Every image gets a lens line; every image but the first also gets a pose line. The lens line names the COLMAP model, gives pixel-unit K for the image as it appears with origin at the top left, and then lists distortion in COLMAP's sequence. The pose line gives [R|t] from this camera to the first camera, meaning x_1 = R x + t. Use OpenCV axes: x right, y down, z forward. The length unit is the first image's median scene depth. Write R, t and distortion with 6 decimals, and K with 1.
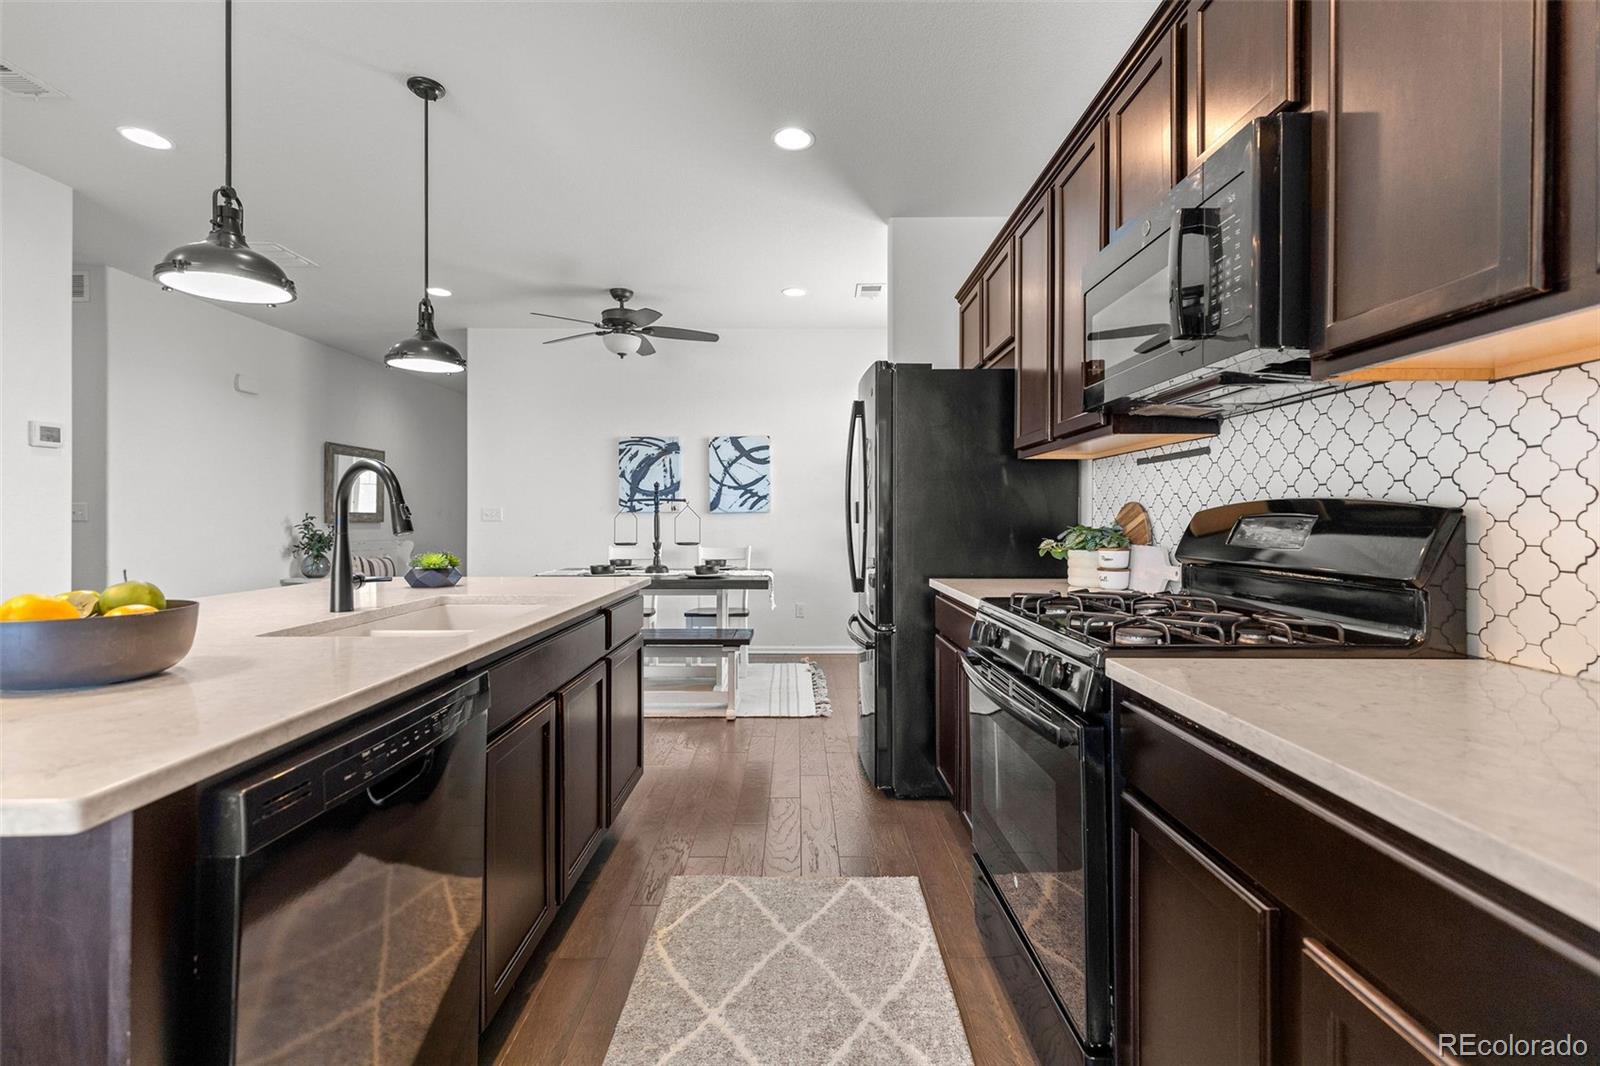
lens RADIAL K [[717.0, 0, 794.1], [0, 717.0, 516.8], [0, 0, 1]] dist [0.007992, 0.000006]
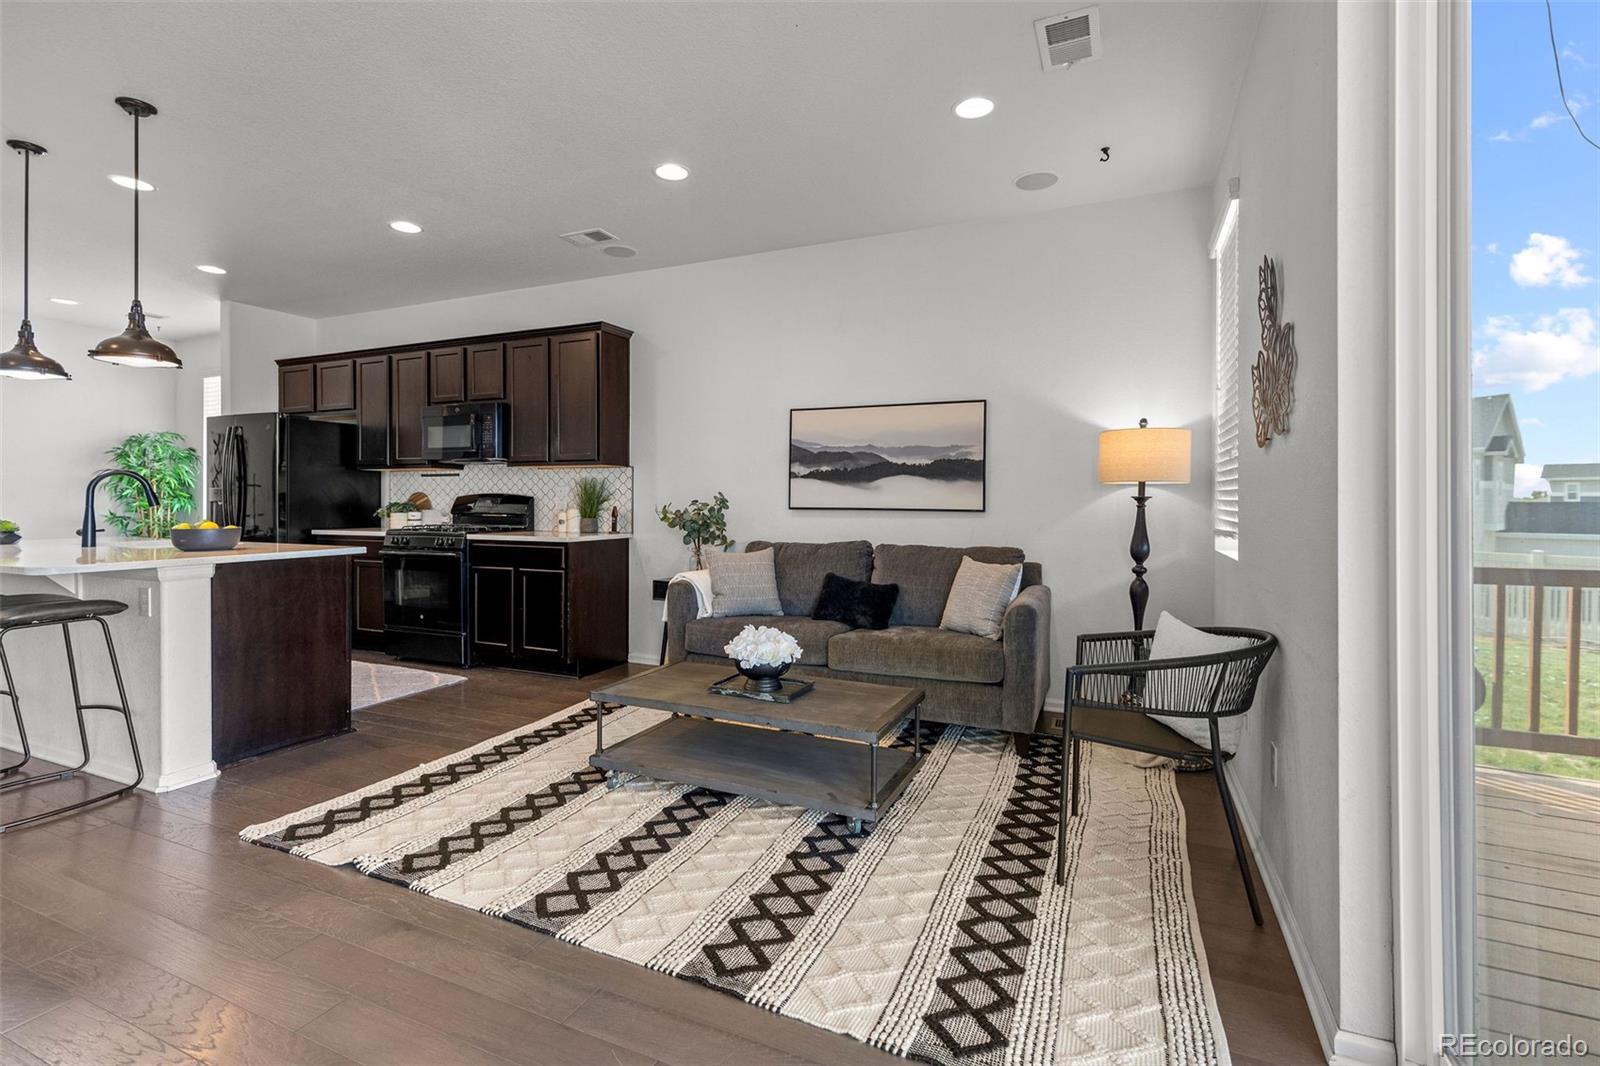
lens RADIAL K [[717.0, 0, 790.4], [0, 717.0, 503.1], [0, 0, 1]] dist [0.007992, 0.000006]
pose [[0.401693, -0.004201, 0.915765, -1.137501], [-0.004320, 0.999970, 0.006483, -0.004467], [-0.915764, -0.006561, 0.401663, -1.016074]]
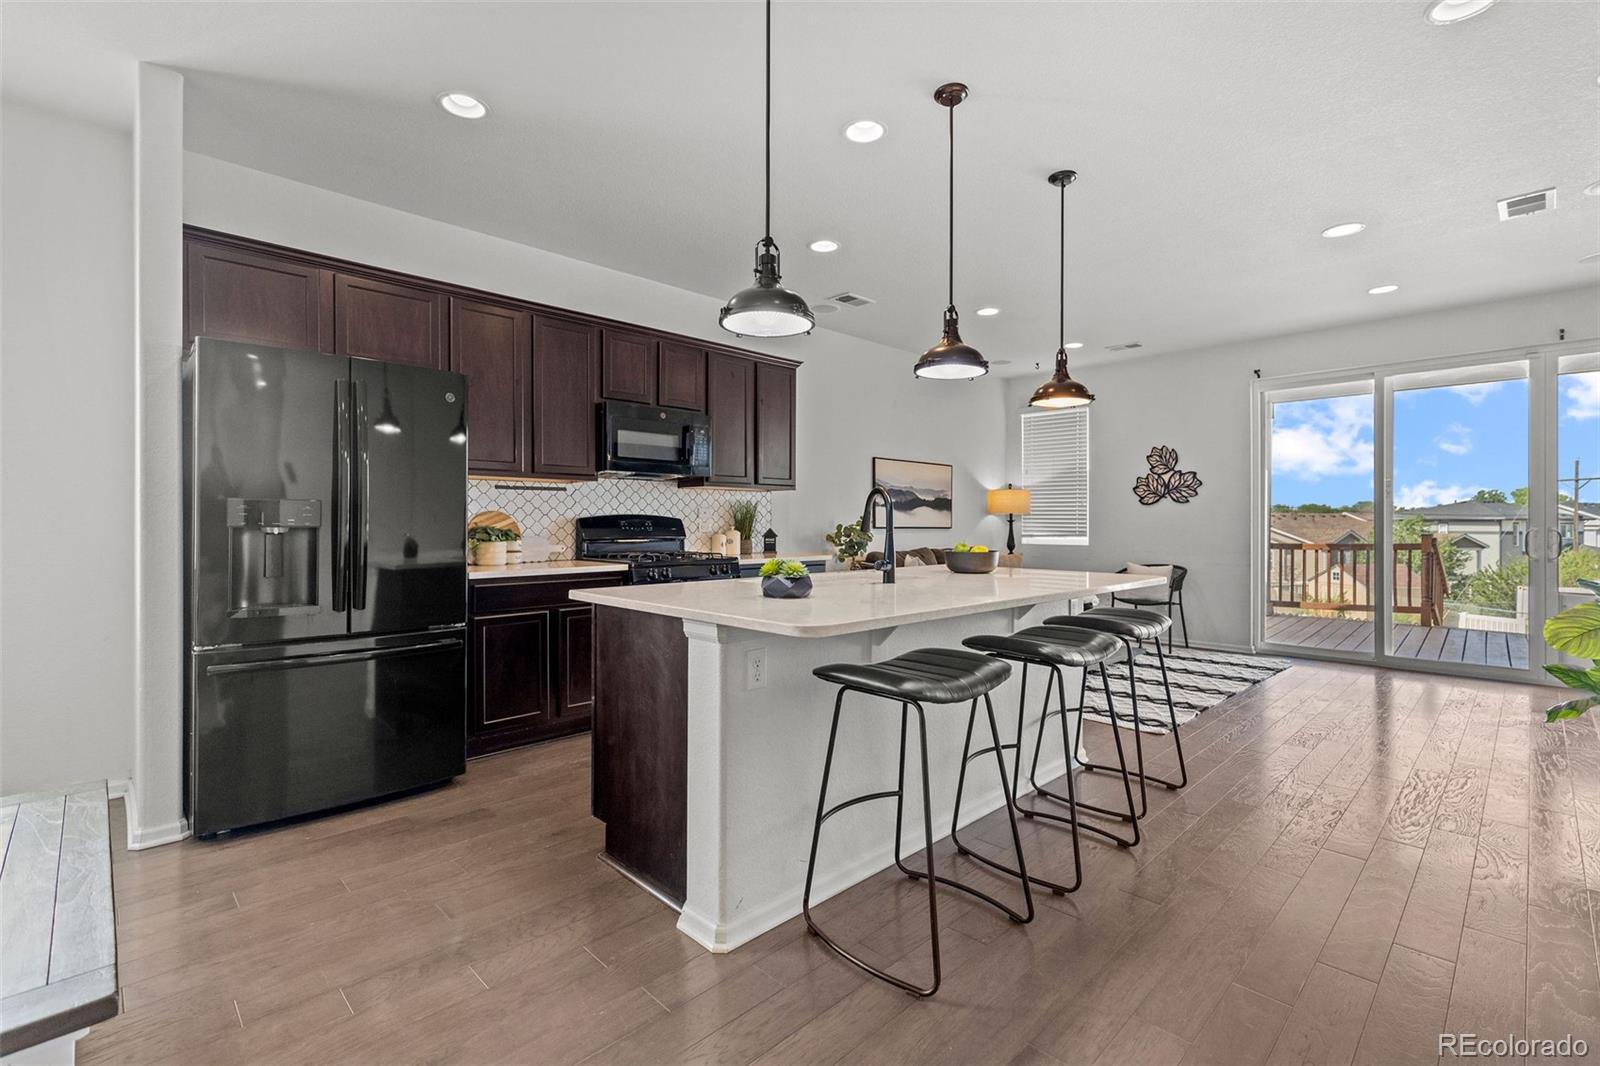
lens RADIAL K [[717.0, 0, 799.4], [0, 717.0, 526.1], [0, 0, 1]] dist [0.007992, 0.000006]
pose [[-0.702967, -0.007434, 0.711184, -1.098952], [-0.004796, 0.999972, 0.005711, 0.000817], [-0.711206, 0.000604, -0.702983, 1.542495]]
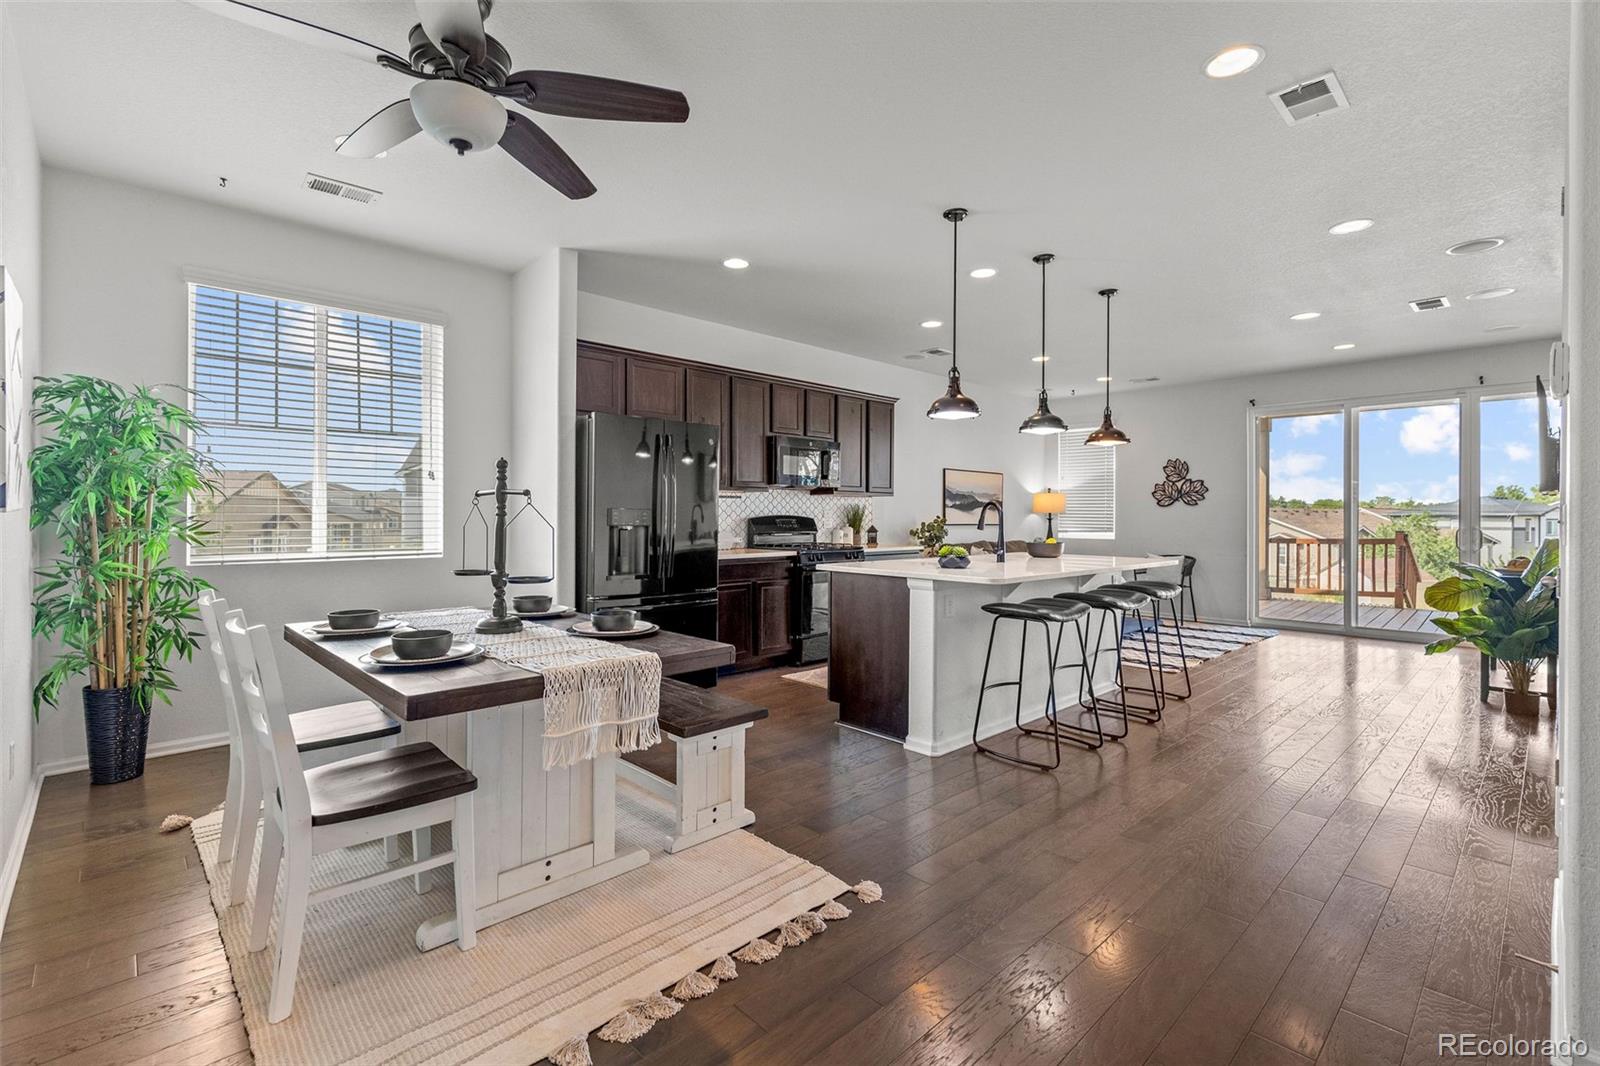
lens RADIAL K [[717.0, 0, 798.7], [0, 717.0, 517.2], [0, 0, 1]] dist [0.007992, 0.000006]
pose [[-0.691449, -0.007075, 0.722391, -1.322928], [-0.007621, 0.999968, 0.002499, -0.015294], [-0.722385, -0.003778, -0.691480, 2.206335]]
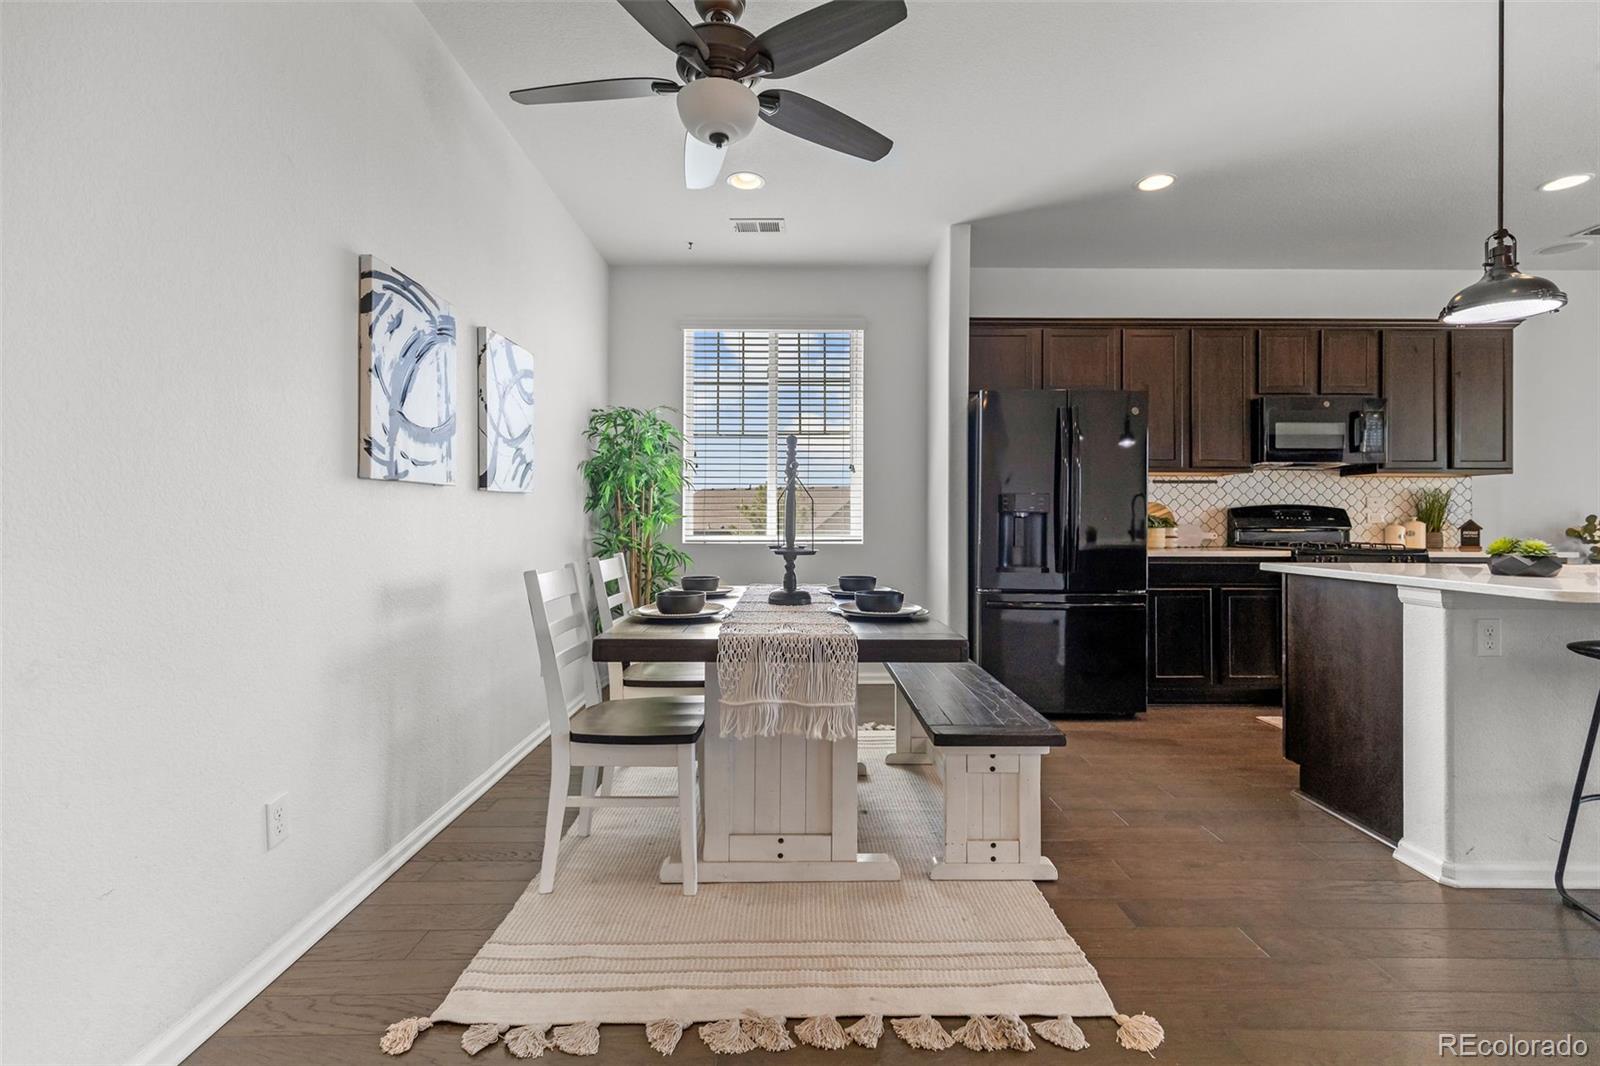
lens RADIAL K [[717.0, 0, 800.7], [0, 717.0, 516.1], [0, 0, 1]] dist [0.007992, 0.000006]
pose [[-0.013139, 0.004634, 0.999903, -1.333876], [-0.005332, 0.999975, -0.004704, 0.028003], [-0.999899, -0.005394, -0.013114, 1.829163]]
